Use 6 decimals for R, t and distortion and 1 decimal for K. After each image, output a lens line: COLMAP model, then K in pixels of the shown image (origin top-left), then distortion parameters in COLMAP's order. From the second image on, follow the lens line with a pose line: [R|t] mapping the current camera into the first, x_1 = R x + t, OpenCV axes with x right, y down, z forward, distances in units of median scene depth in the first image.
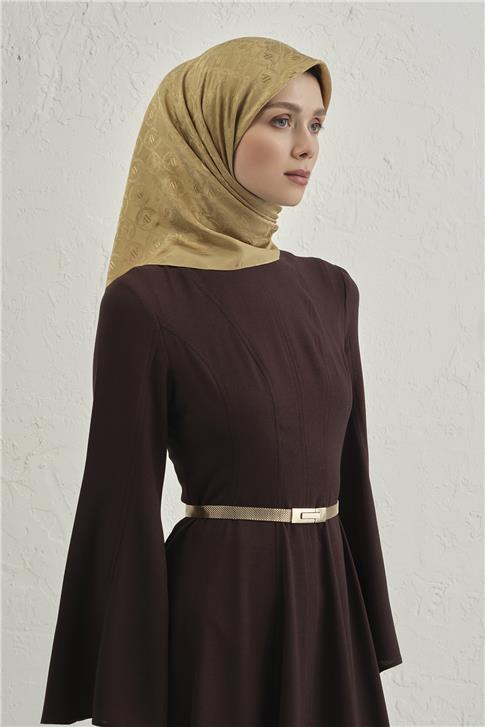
lens RADIAL K [[1420.8, 0, 266.9], [0, 1420.8, 375.2], [0, 0, 1]] dist [-0.037270, 0.000000]
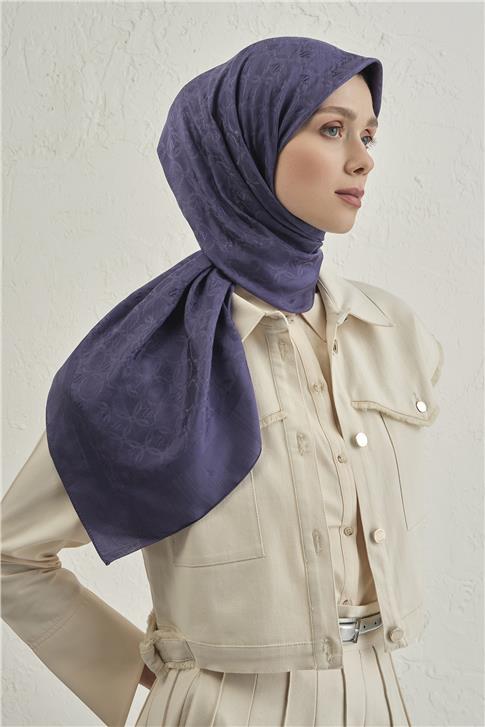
lens RADIAL K [[1089.7, 0, 268.9], [0, 1089.7, 349.5], [0, 0, 1]] dist [-0.061743, 0.000000]
pose [[0.999611, -0.009502, -0.026209, -0.005022], [0.009466, 0.999954, -0.001501, -0.026844], [0.026222, 0.001252, 0.999655, 0.192359]]
